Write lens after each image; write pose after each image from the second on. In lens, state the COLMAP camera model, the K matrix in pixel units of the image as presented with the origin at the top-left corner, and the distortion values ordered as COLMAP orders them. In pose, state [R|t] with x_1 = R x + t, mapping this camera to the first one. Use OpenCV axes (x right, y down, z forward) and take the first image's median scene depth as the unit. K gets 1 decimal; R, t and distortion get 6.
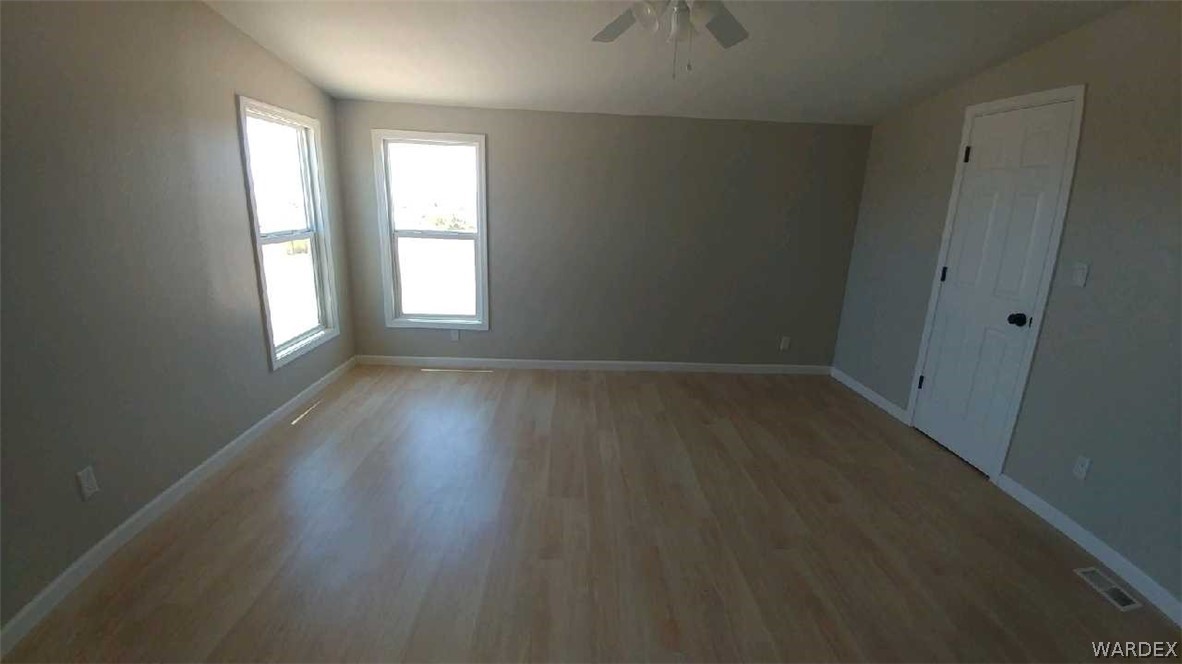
lens RADIAL K [[494.8, 0, 588.4], [0, 494.8, 328.4], [0, 0, 1]] dist [0.001872, -0.015869]
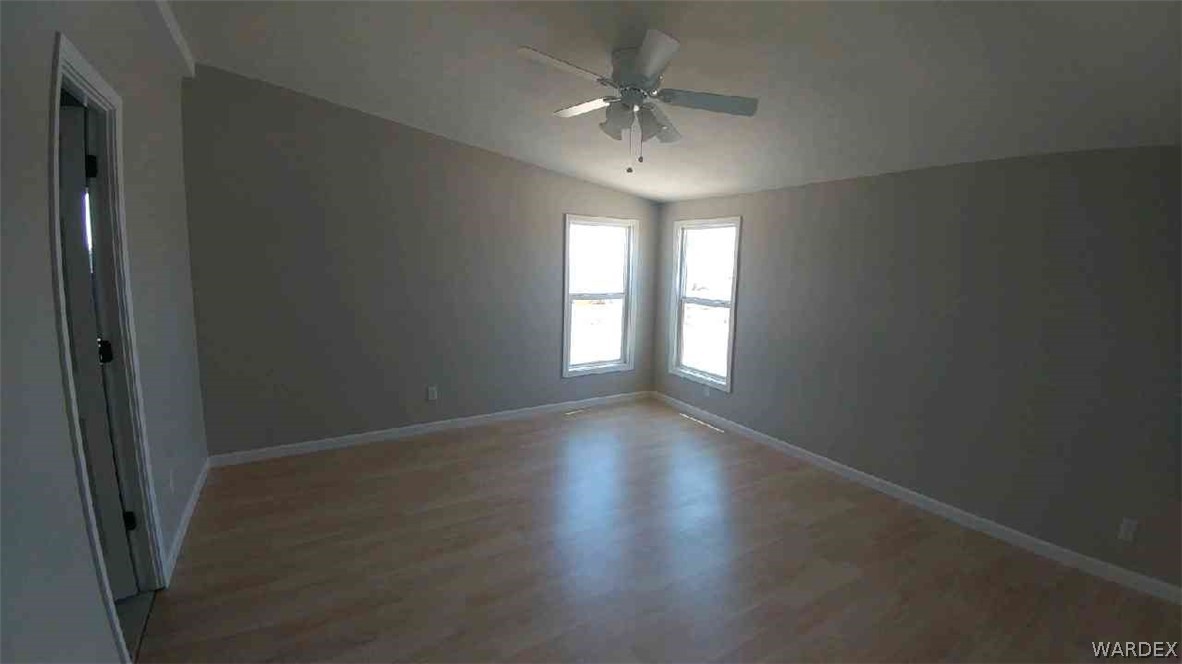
lens RADIAL K [[494.8, 0, 588.4], [0, 494.8, 328.4], [0, 0, 1]] dist [0.001872, -0.015869]
pose [[0.461379, 0.098837, -0.881680, 0.632809], [-0.224444, 0.974452, -0.008214, -0.059435], [0.858344, 0.201678, 0.471776, 0.228853]]
